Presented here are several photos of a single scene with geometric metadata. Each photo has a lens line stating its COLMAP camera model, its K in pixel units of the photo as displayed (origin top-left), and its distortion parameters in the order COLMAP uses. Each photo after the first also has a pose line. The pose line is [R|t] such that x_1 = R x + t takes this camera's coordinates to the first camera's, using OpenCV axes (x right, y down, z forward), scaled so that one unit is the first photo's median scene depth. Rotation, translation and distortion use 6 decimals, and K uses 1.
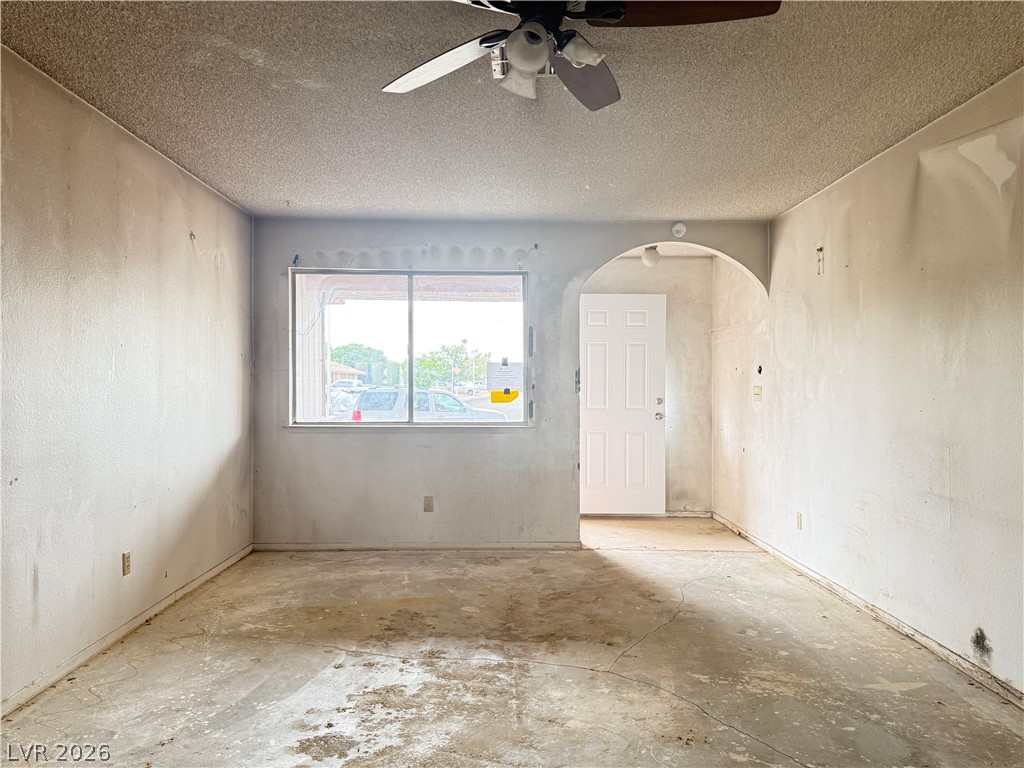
lens RADIAL K [[710.0, 0, 512.0], [0, 710.0, 384.0], [0, 0, 1]] dist [-0.001380, -0.001081]
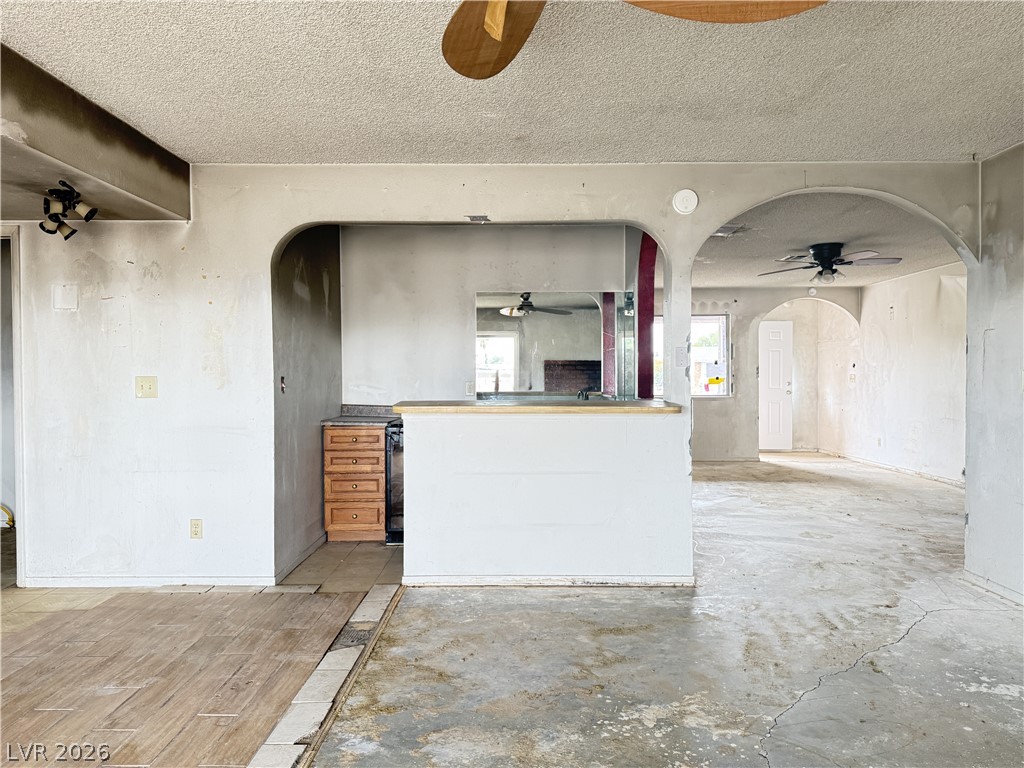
lens RADIAL K [[725.2, 0, 512.0], [0, 725.2, 384.0], [0, 0, 1]] dist [0.025276, -0.051917]
pose [[0.999848, -0.006599, -0.016160, -0.528641], [0.006819, 0.999885, 0.013562, -0.004112], [0.016069, -0.013671, 0.999777, -0.939257]]
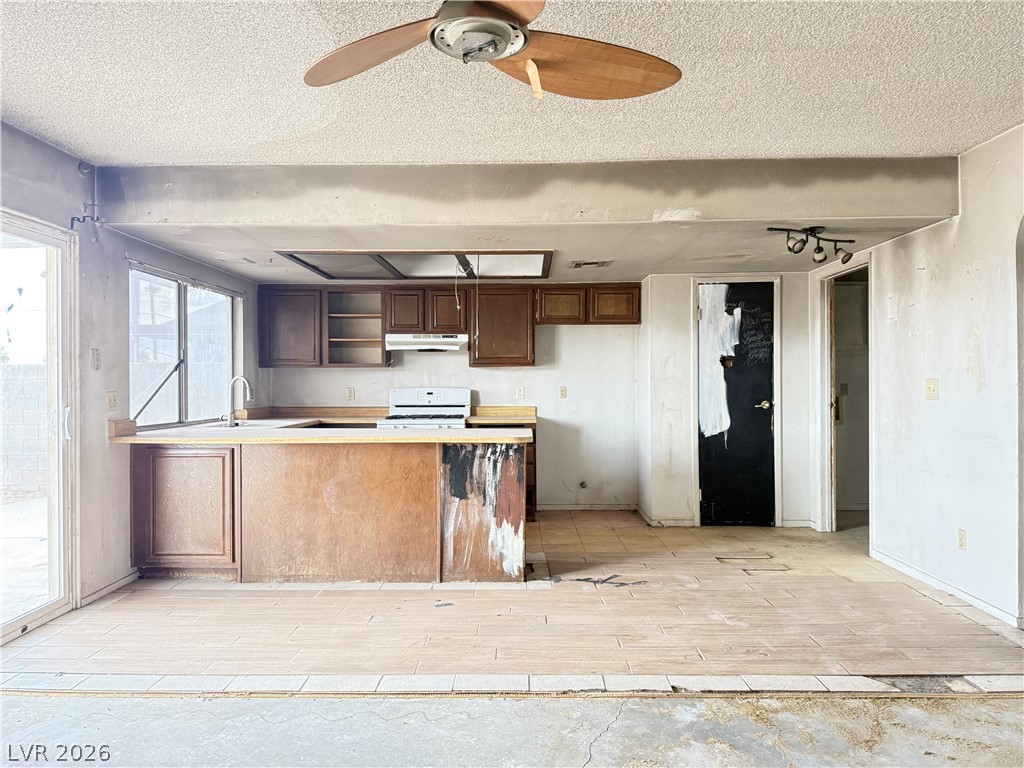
lens RADIAL K [[713.4, 0, 512.0], [0, 713.4, 384.0], [0, 0, 1]] dist [0.131677, -0.169752]
pose [[-0.026589, 0.000881, -0.999646, -0.118119], [0.010696, 0.999943, 0.000597, -0.003966], [0.999589, -0.010676, -0.026597, -0.593602]]
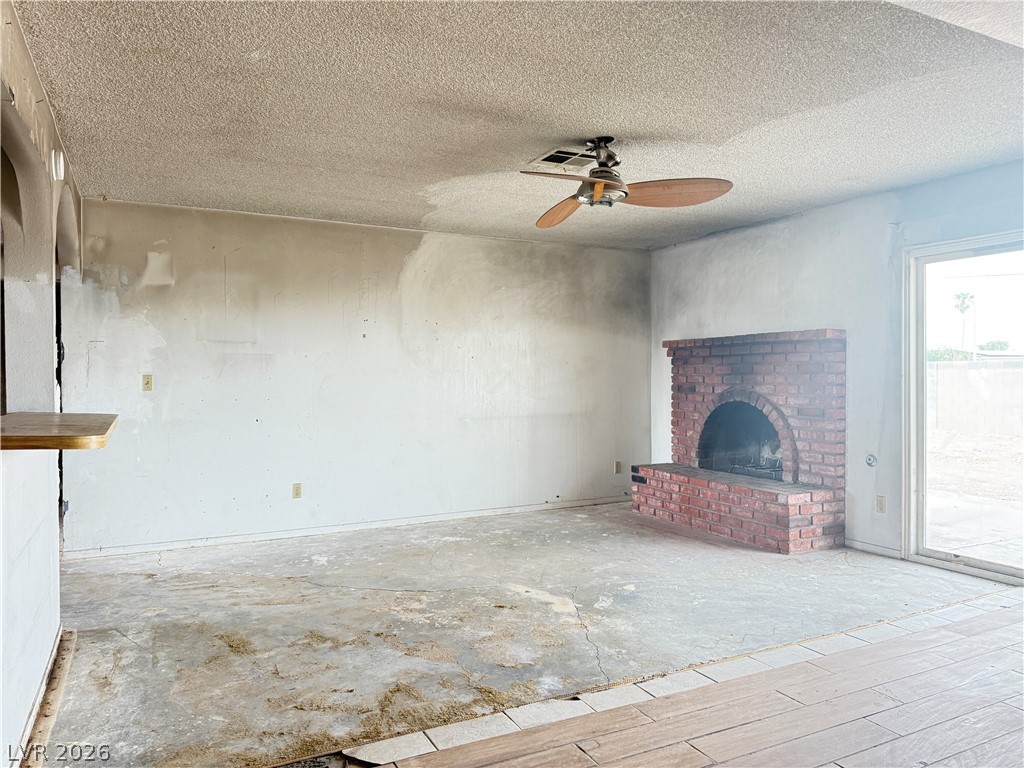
lens RADIAL K [[710.7, 0, 512.0], [0, 710.7, 384.0], [0, 0, 1]] dist [0.080058, -0.052819]
pose [[-0.439567, -0.009480, 0.898160, -1.108835], [-0.002144, 0.999953, 0.009505, -0.003172], [-0.898207, 0.002253, -0.439566, -0.221375]]
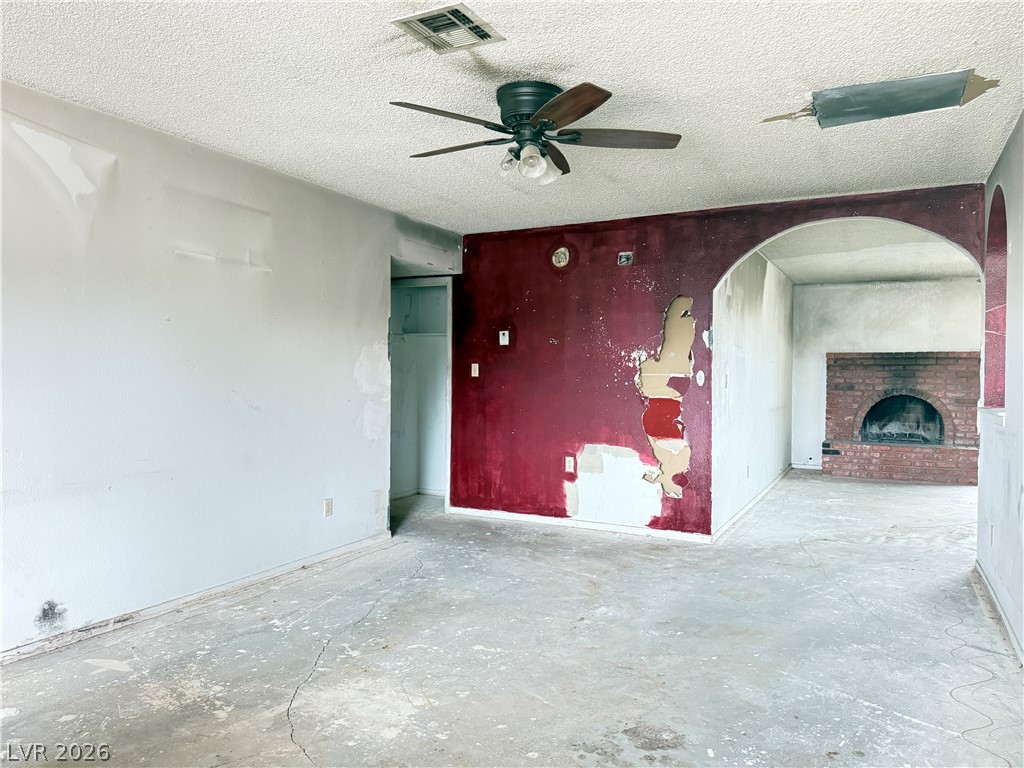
lens RADIAL K [[725.2, 0, 512.0], [0, 725.2, 384.0], [0, 0, 1]] dist [0.025276, -0.051917]
pose [[-0.880960, -0.012886, 0.473015, -0.261023], [-0.010388, 0.999915, 0.007892, 0.002866], [-0.473076, 0.002039, -0.881019, 0.927645]]
